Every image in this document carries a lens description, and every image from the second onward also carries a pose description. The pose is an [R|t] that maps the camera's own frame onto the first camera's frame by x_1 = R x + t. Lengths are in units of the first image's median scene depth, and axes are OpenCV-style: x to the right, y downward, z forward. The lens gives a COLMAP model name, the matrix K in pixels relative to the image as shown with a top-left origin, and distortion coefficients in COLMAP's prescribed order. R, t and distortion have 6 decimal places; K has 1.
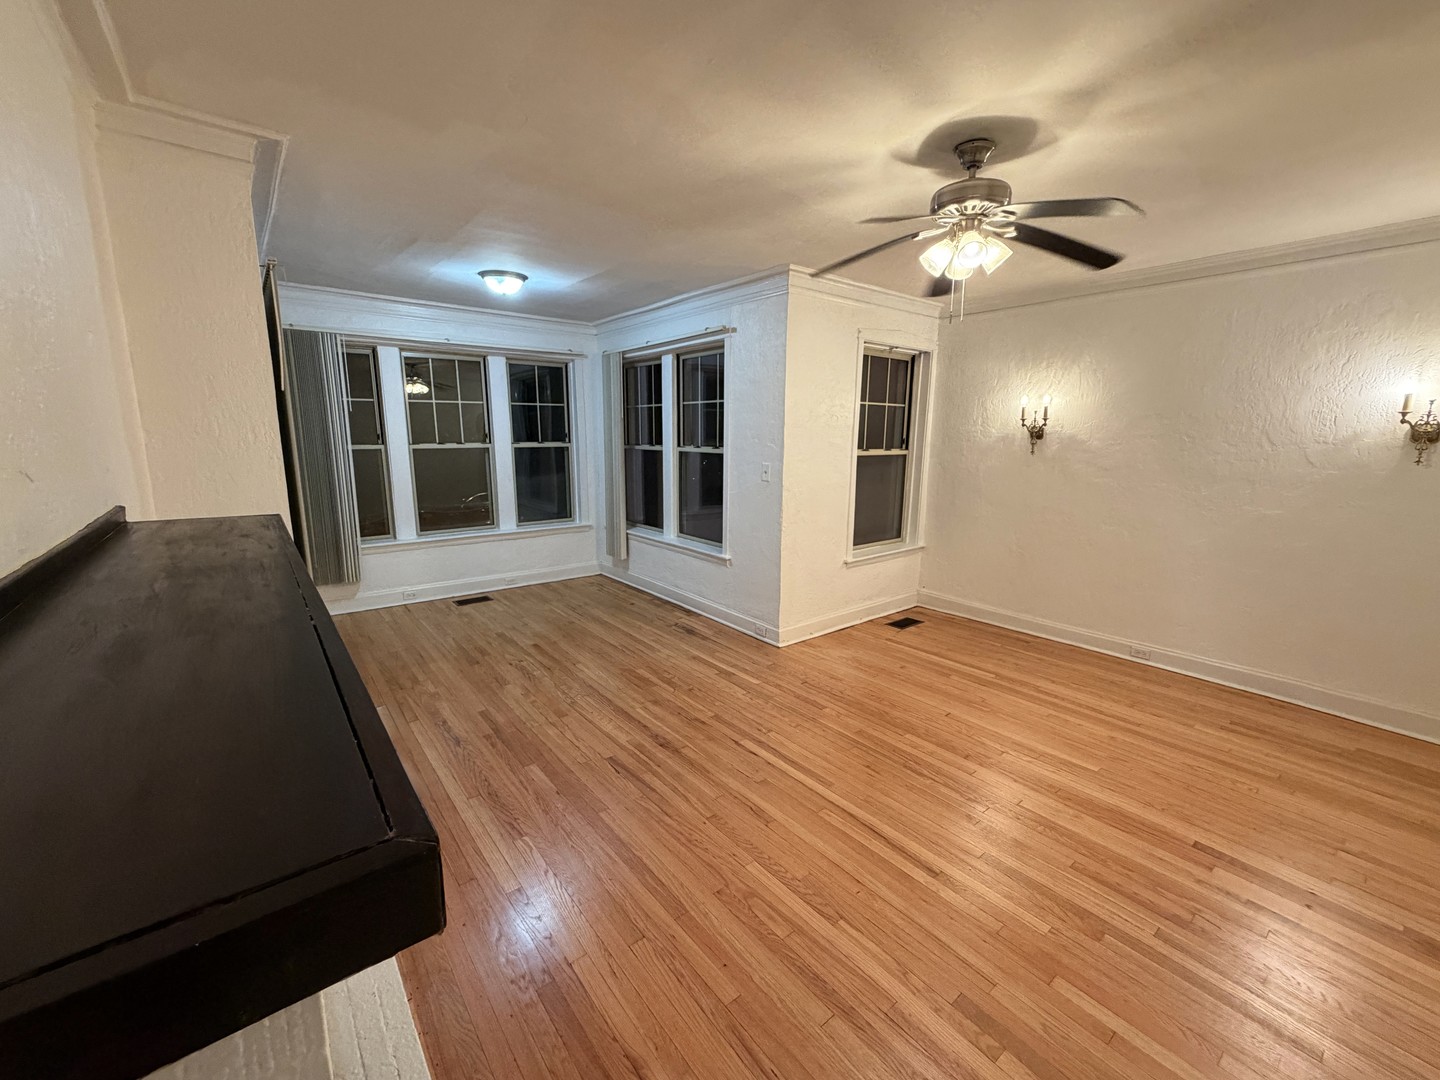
lens RADIAL K [[581.3, 0, 707.7], [0, 581.3, 537.1], [0, 0, 1]] dist [0.001517, 0.000154]
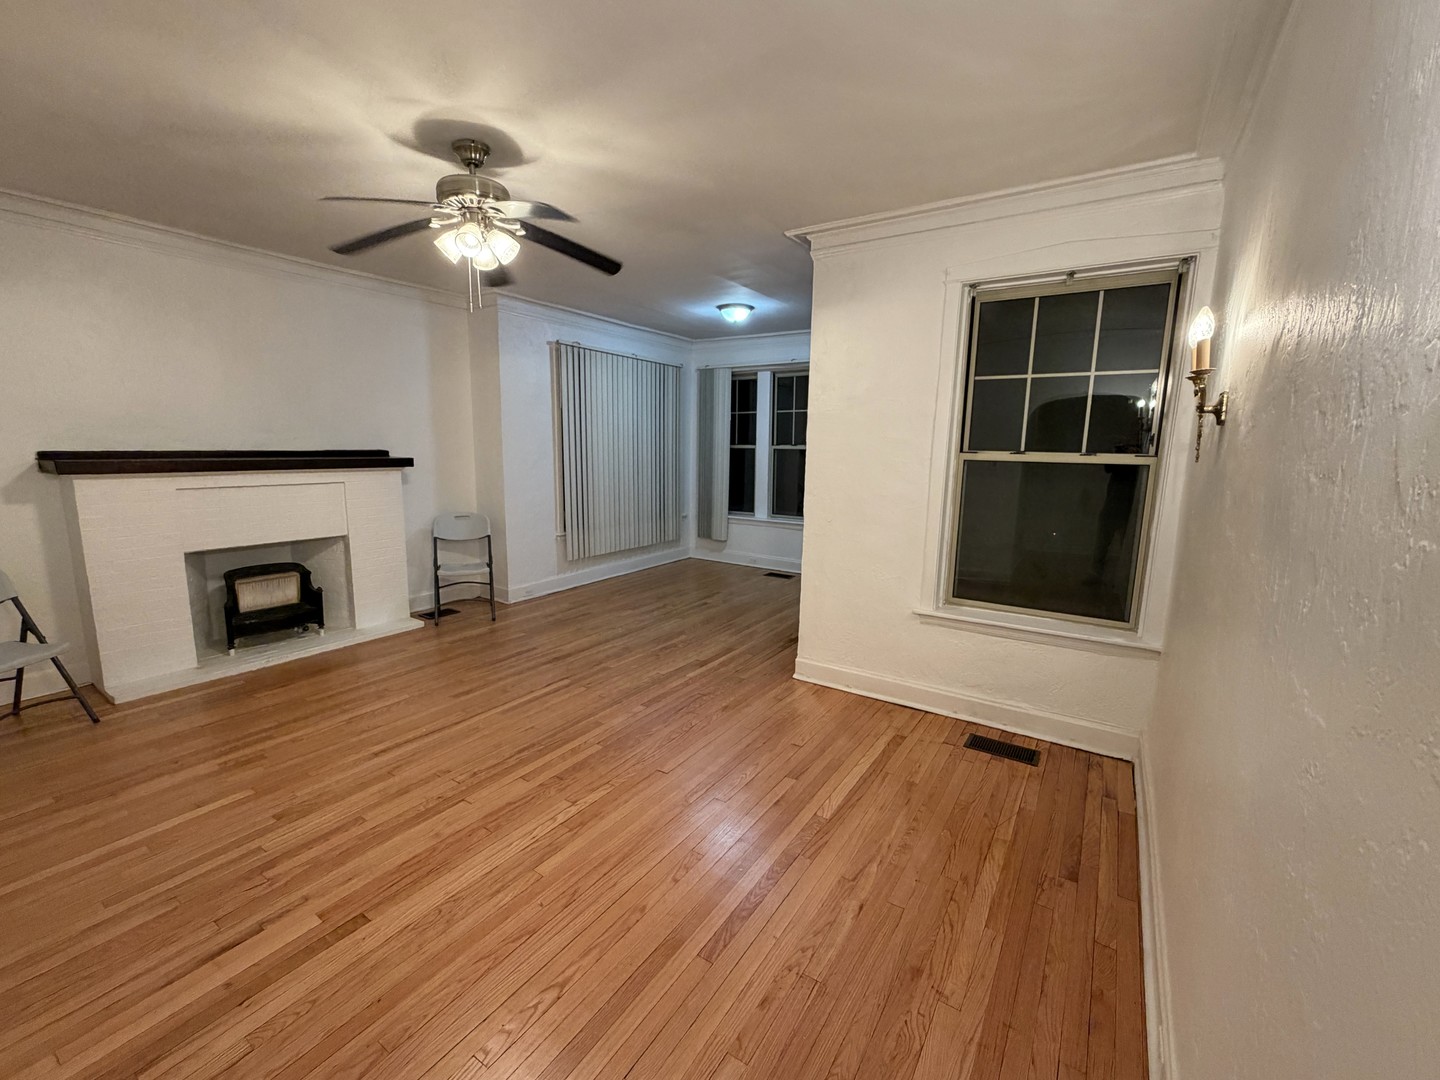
lens RADIAL K [[581.3, 0, 707.7], [0, 581.3, 537.1], [0, 0, 1]] dist [0.001517, 0.000154]
pose [[0.333075, 0.149876, -0.930913, 0.929778], [-0.178673, 0.979431, 0.093759, -0.076687], [0.925817, 0.135100, 0.353002, 0.609459]]
